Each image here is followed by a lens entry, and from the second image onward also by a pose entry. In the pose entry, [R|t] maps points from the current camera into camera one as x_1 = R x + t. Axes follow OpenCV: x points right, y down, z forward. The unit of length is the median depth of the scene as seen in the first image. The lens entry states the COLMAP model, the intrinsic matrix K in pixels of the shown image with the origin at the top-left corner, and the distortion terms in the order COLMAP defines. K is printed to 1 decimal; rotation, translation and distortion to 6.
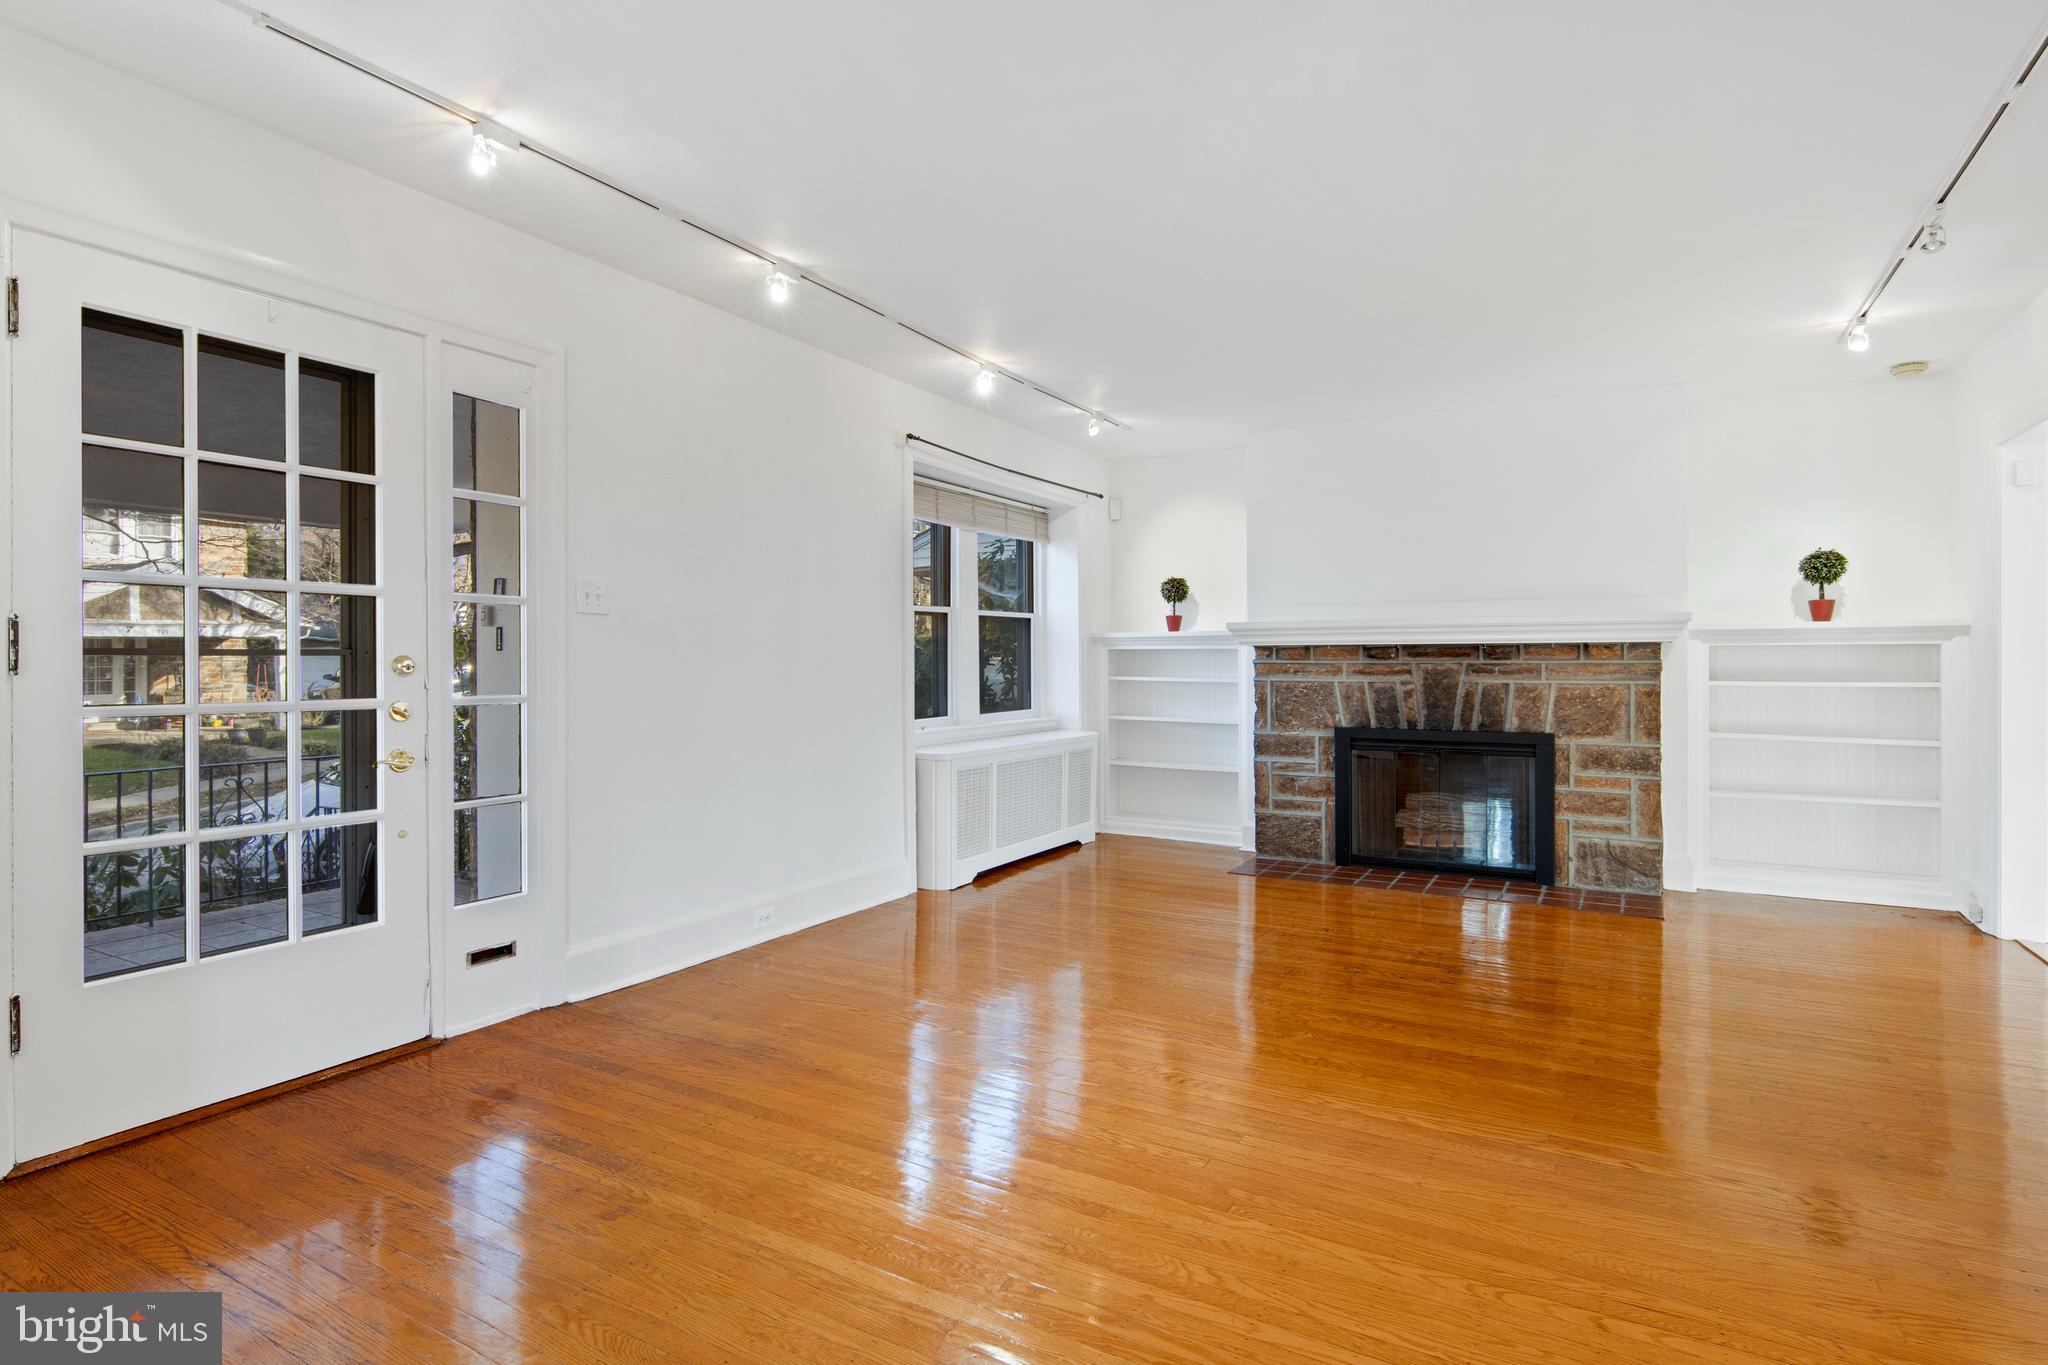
lens RADIAL K [[1056.7, 0, 1019.2], [0, 1056.7, 671.0], [0, 0, 1]] dist [0.004875, 0.000047]
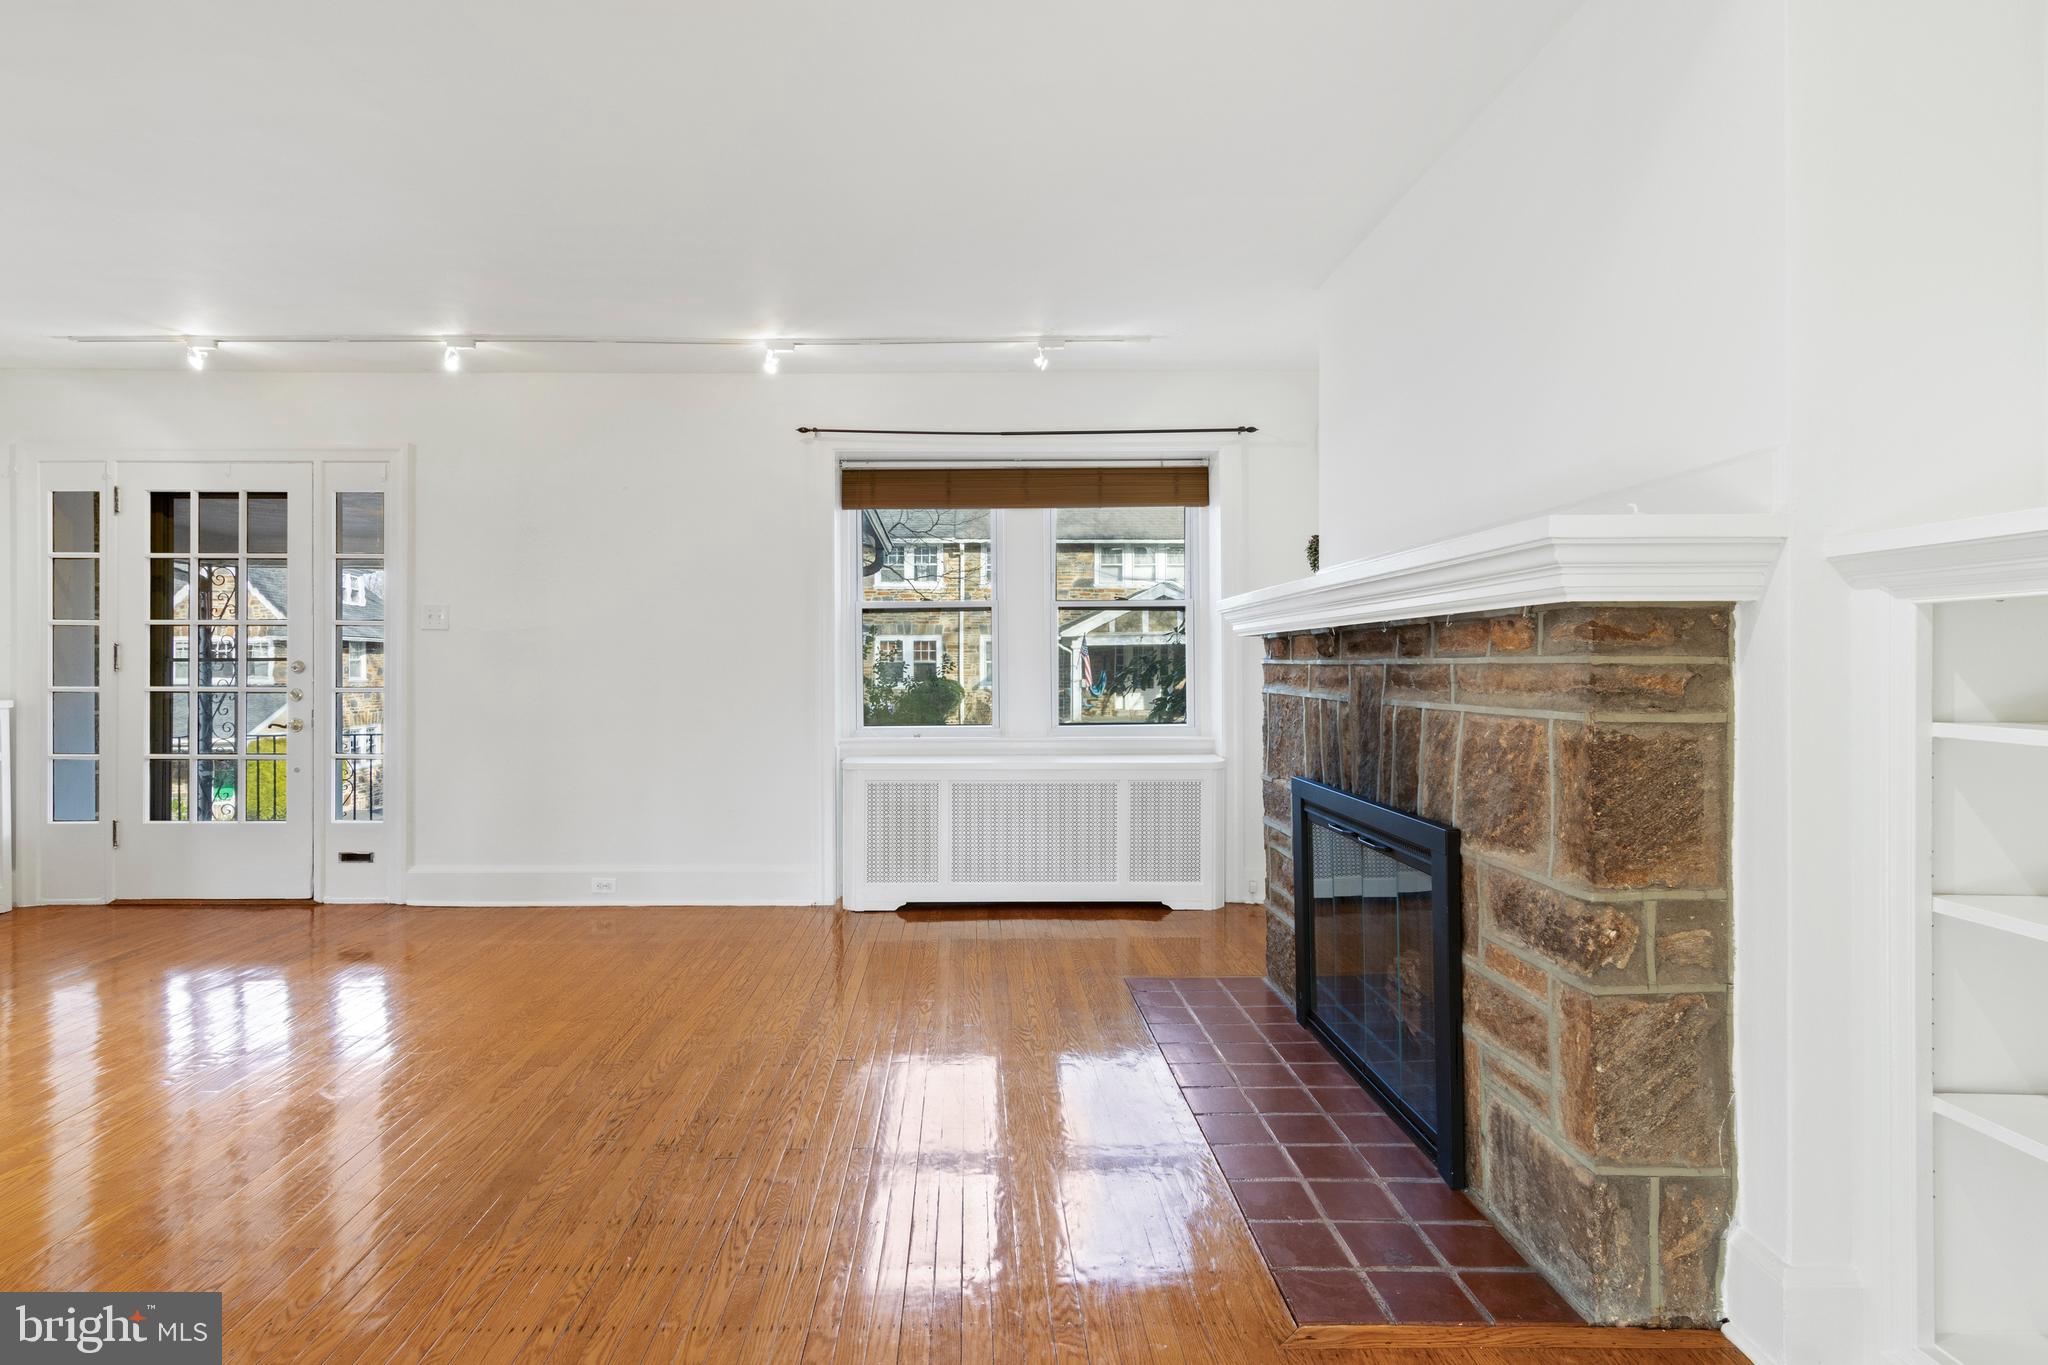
lens RADIAL K [[1059.6, 0, 974.7], [0, 1059.6, 672.0], [0, 0, 1]] dist [0.005109, 0.000204]
pose [[0.502876, 0.005589, -0.864340, 0.750248], [-0.005873, 0.999978, 0.003049, -0.004309], [0.864338, 0.003543, 0.502898, 0.597520]]
